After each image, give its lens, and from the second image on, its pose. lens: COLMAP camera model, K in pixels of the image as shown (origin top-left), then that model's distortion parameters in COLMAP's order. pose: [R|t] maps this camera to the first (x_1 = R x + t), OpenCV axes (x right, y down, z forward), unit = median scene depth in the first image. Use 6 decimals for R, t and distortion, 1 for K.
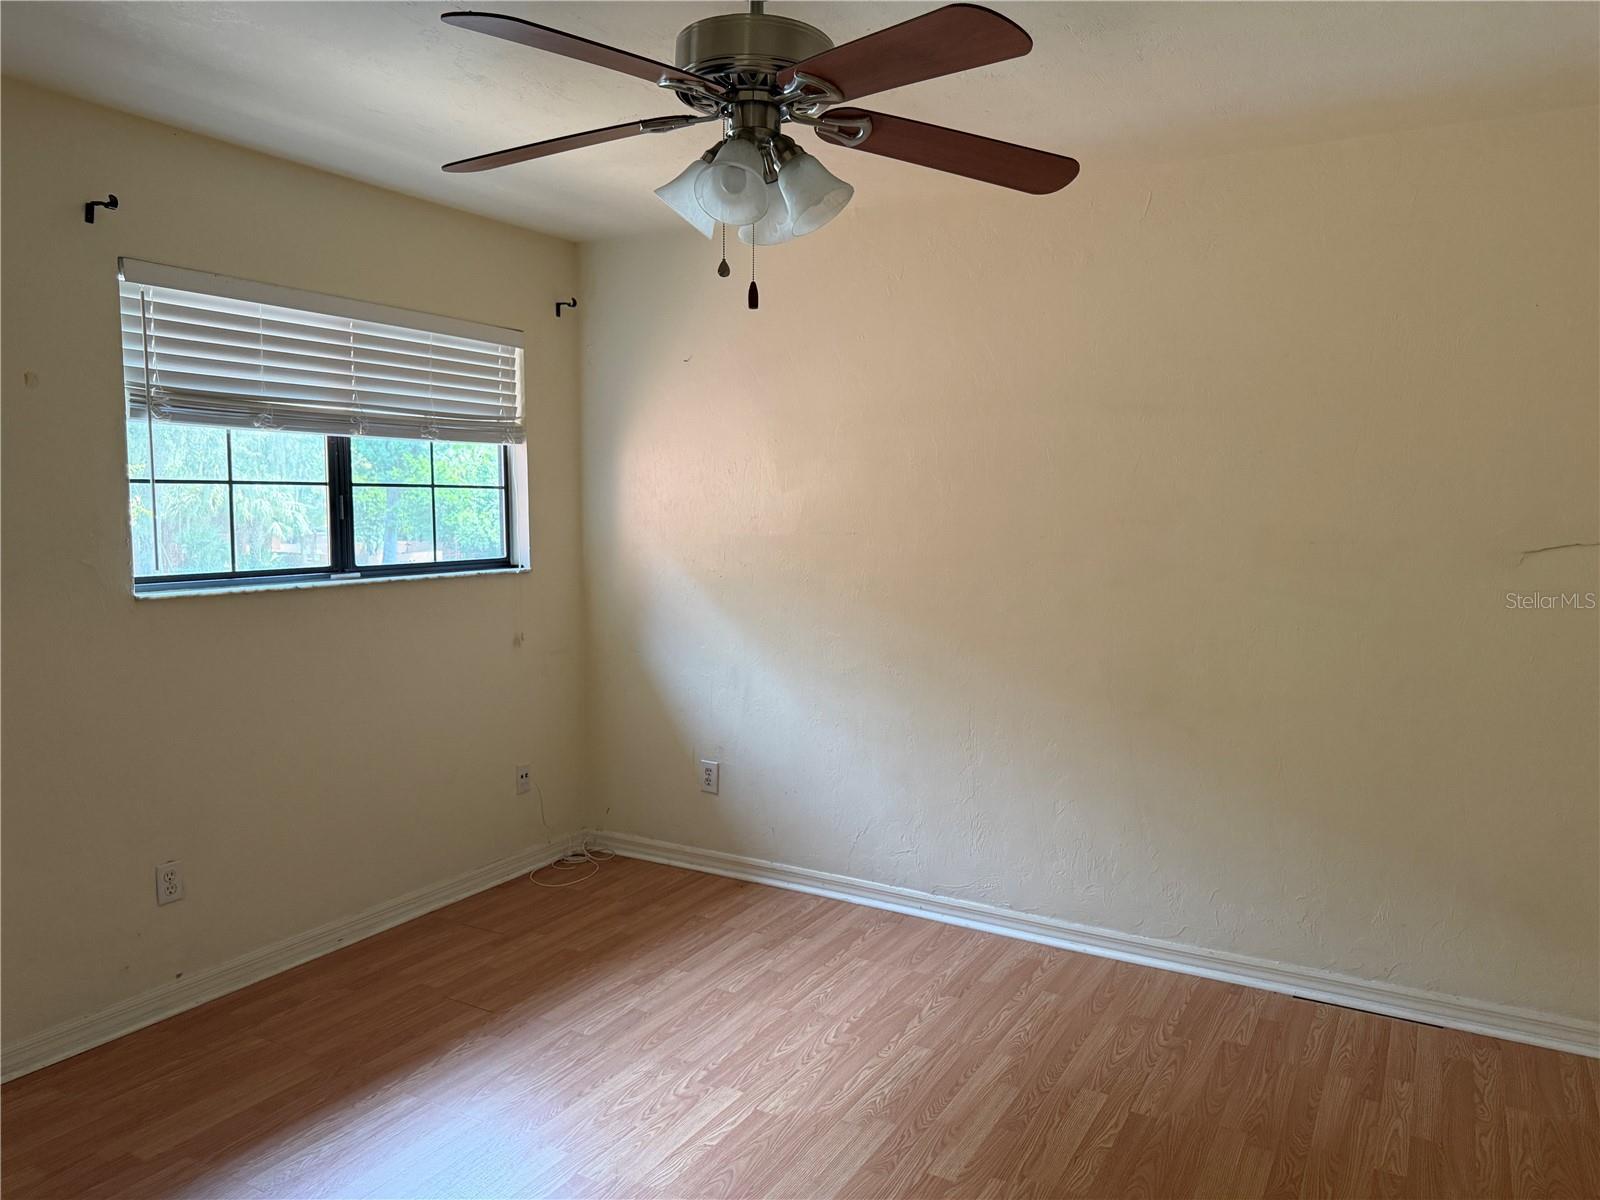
lens RADIAL K [[1150.9, 0, 803.1], [0, 1150.9, 600.6], [0, 0, 1]] dist [0.108199, -0.137592]
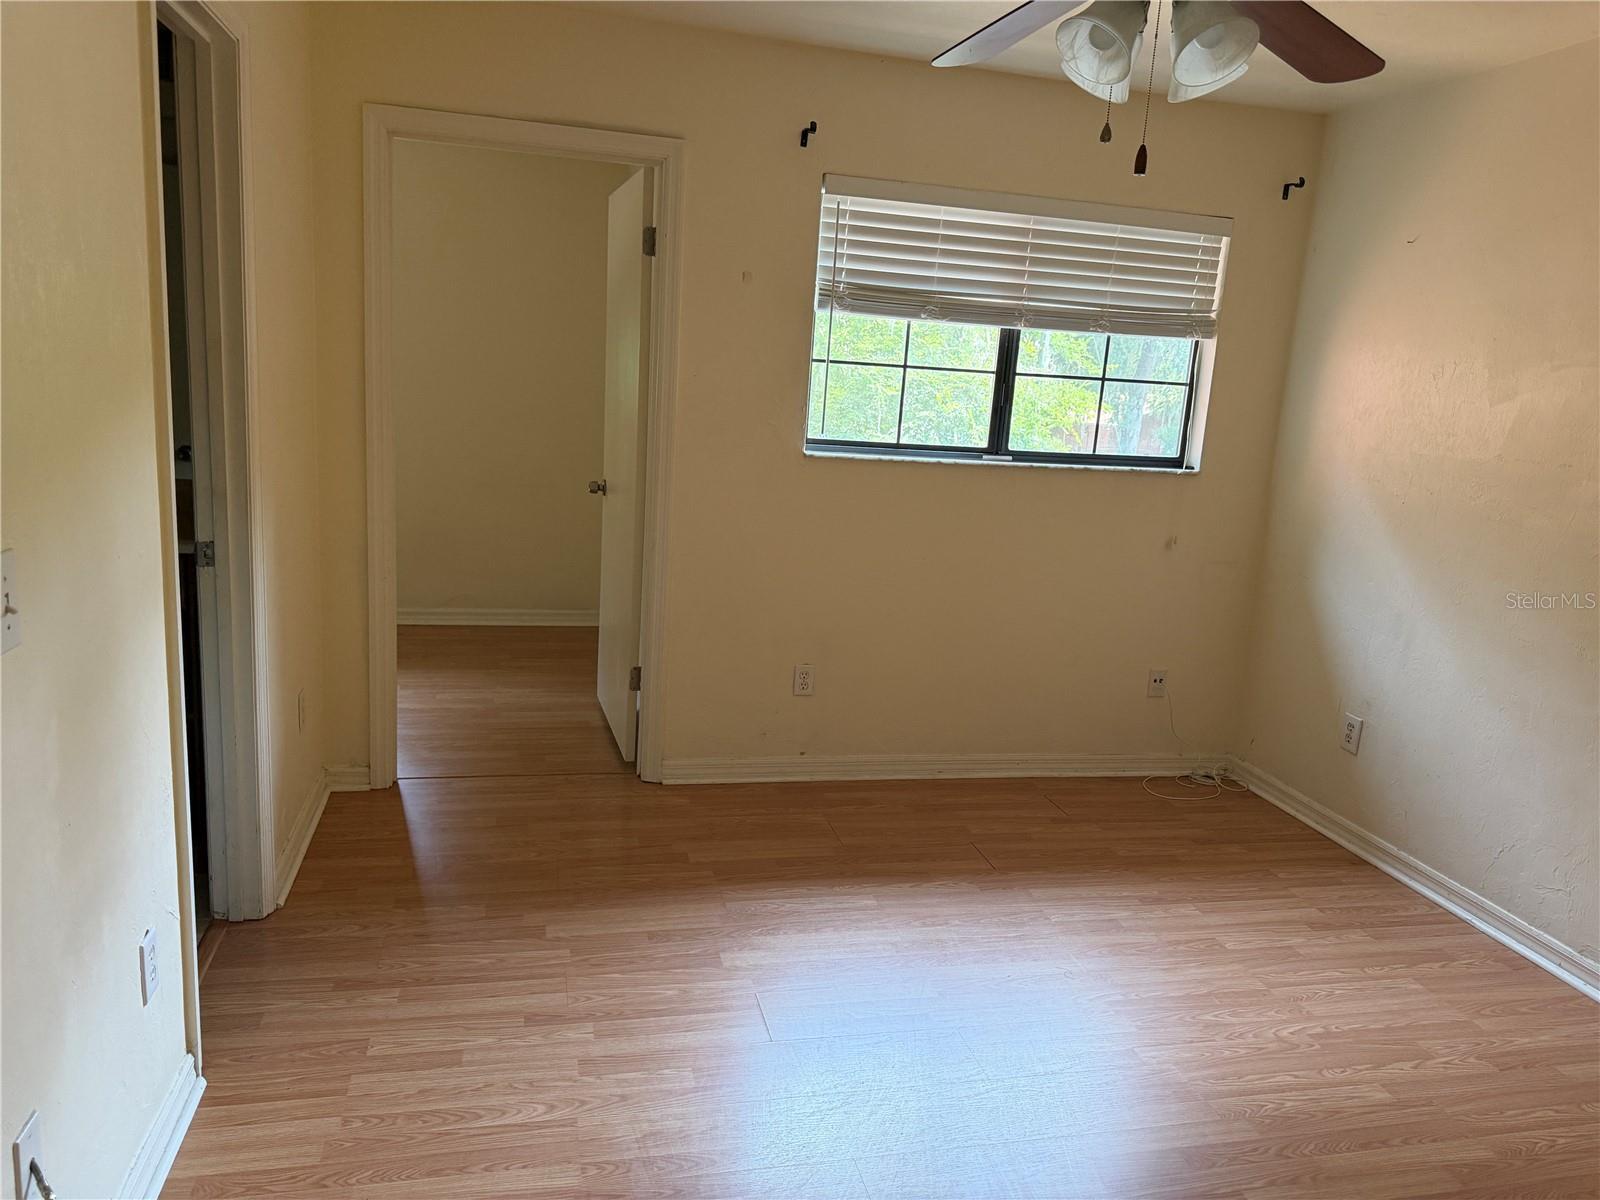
lens RADIAL K [[1150.9, 0, 803.1], [0, 1150.9, 600.6], [0, 0, 1]] dist [0.108199, -0.137592]
pose [[0.684832, 0.184786, -0.704882, 0.282336], [-0.130010, 0.982777, 0.131325, -0.008246], [0.717010, 0.001706, 0.697061, 0.109800]]
